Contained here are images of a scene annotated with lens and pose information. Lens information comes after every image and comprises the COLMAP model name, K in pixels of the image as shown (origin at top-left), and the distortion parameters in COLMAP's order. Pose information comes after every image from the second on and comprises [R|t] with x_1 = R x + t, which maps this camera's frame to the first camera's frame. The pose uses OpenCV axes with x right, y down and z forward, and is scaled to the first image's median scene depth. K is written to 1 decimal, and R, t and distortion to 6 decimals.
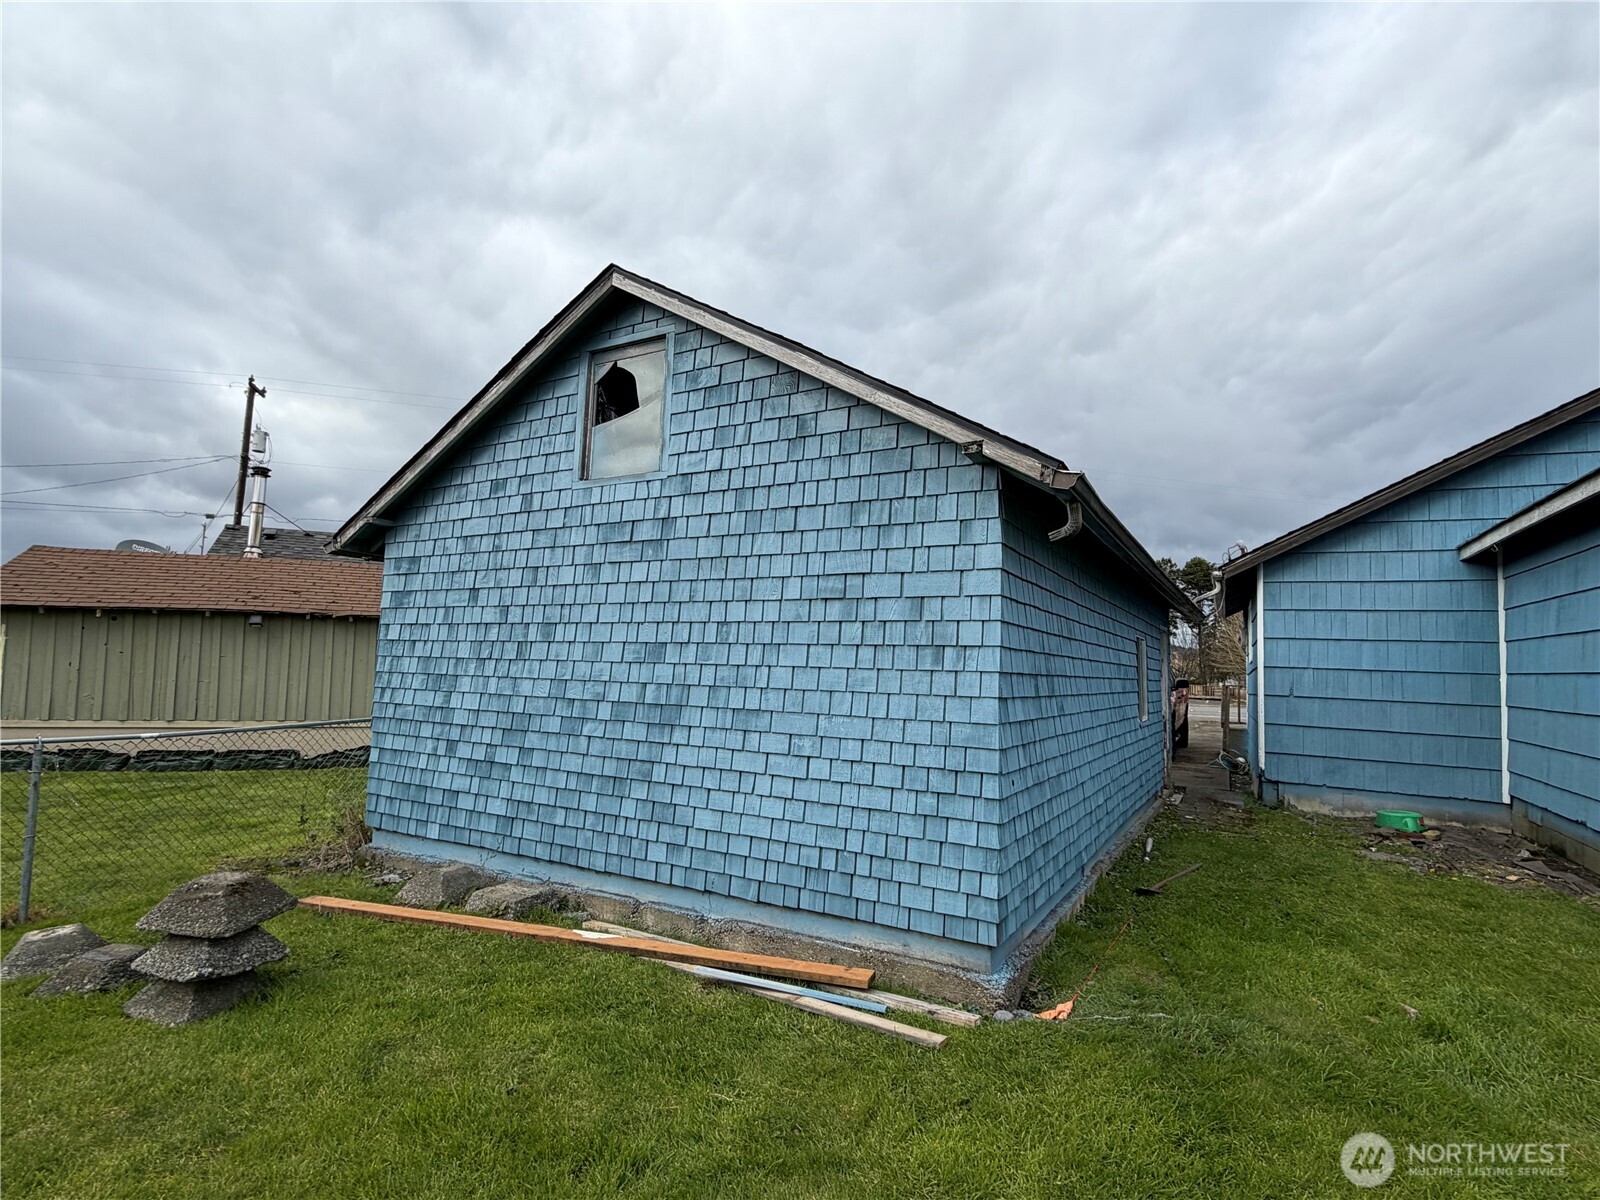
lens RADIAL K [[808.4, 0, 797.2], [0, 808.4, 603.8], [0, 0, 1]] dist [0.000709, -0.000612]
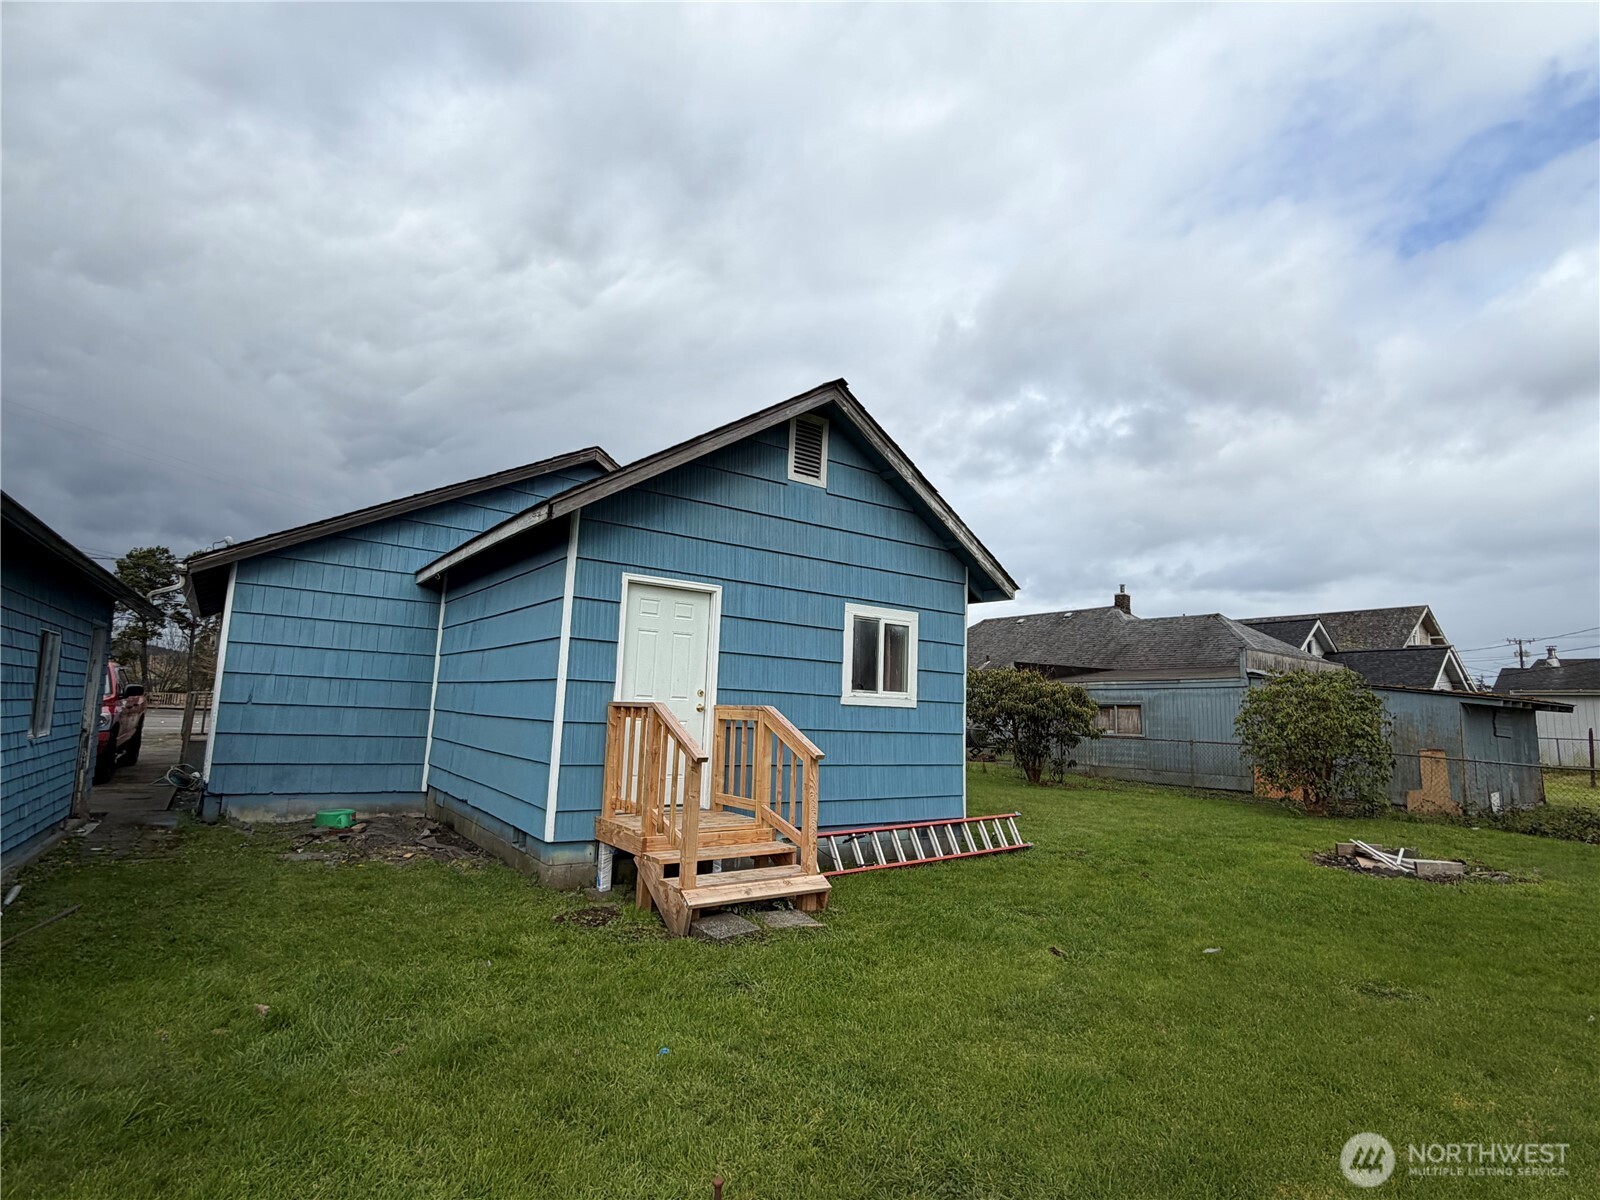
lens RADIAL K [[804.3, 0, 800.0], [0, 804.3, 600.0], [0, 0, 1]] dist [-0.001639, -0.000269]
pose [[0.455200, 0.102428, 0.884478, 0.050967], [-0.087547, 0.993697, -0.070019, 0.001782], [-0.886075, -0.045560, 0.461298, -0.017617]]
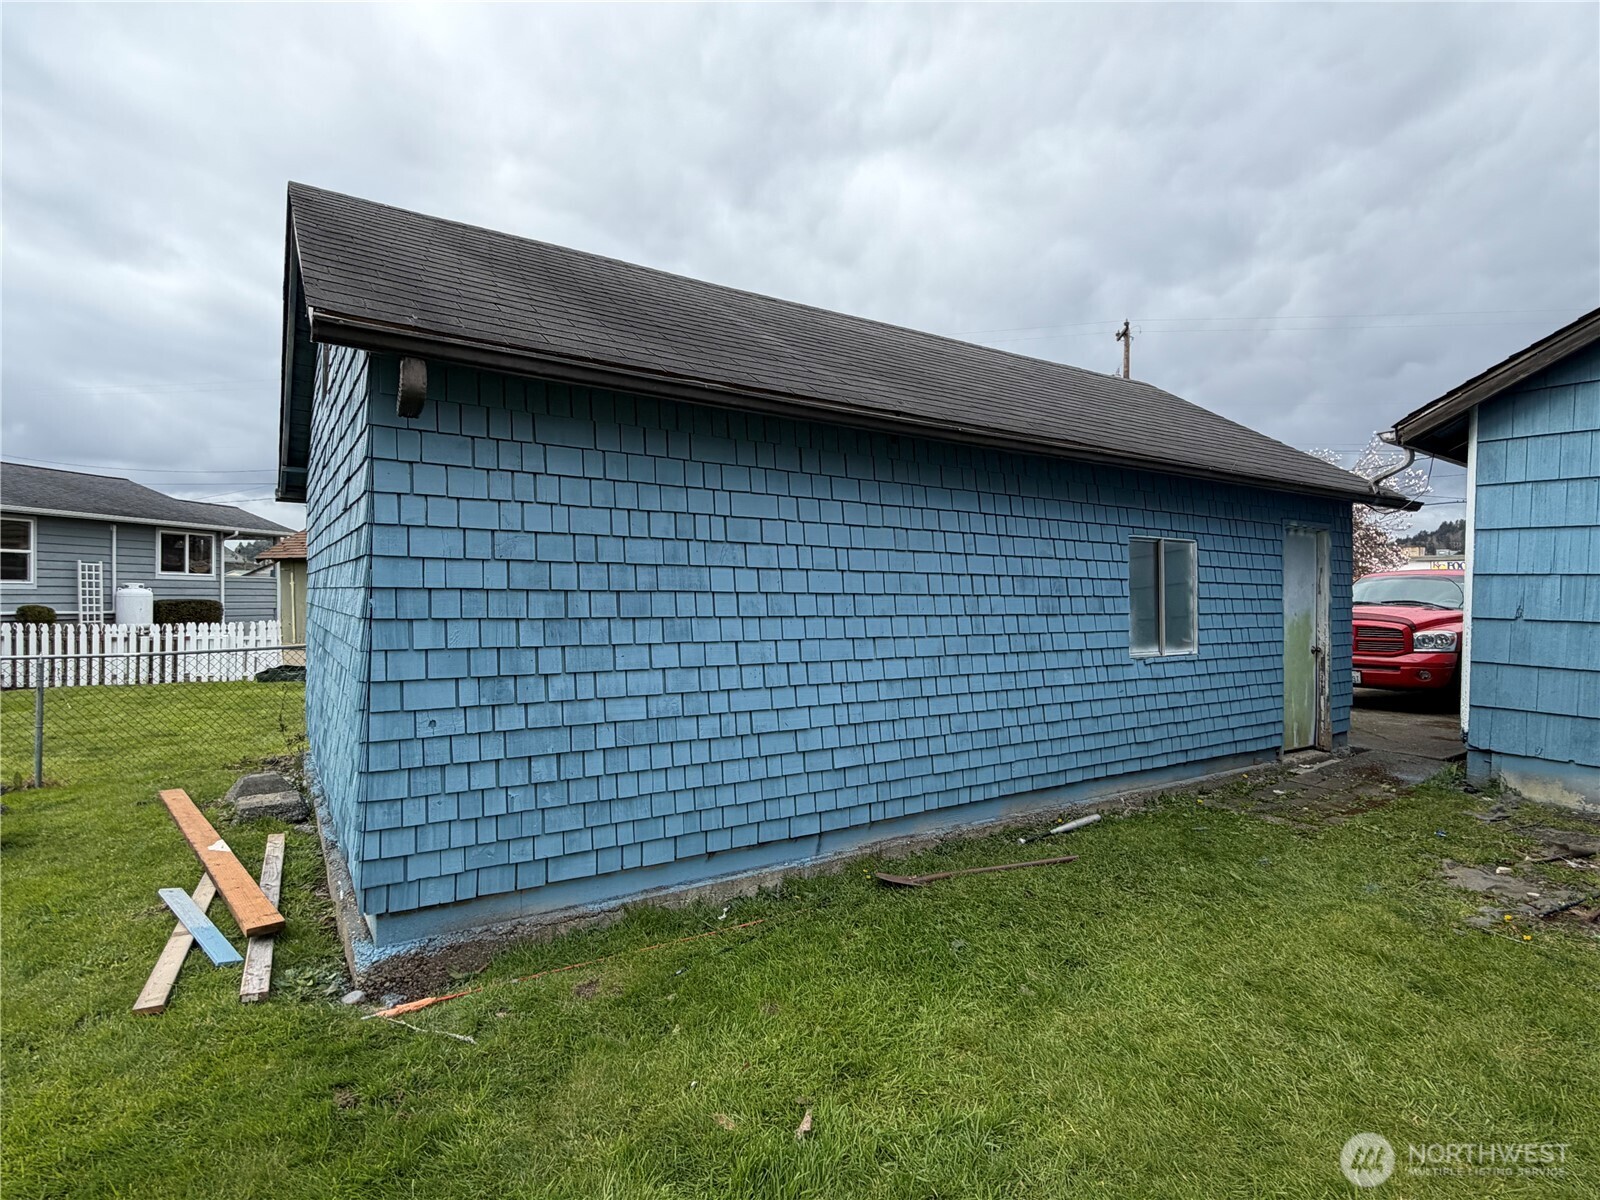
lens RADIAL K [[804.3, 0, 800.0], [0, 804.3, 600.0], [0, 0, 1]] dist [-0.001639, -0.000269]
pose [[0.891833, -0.014081, -0.452145, 0.398424], [0.052083, 0.996065, 0.071710, 0.024887], [0.449356, -0.087503, 0.889057, 0.192838]]
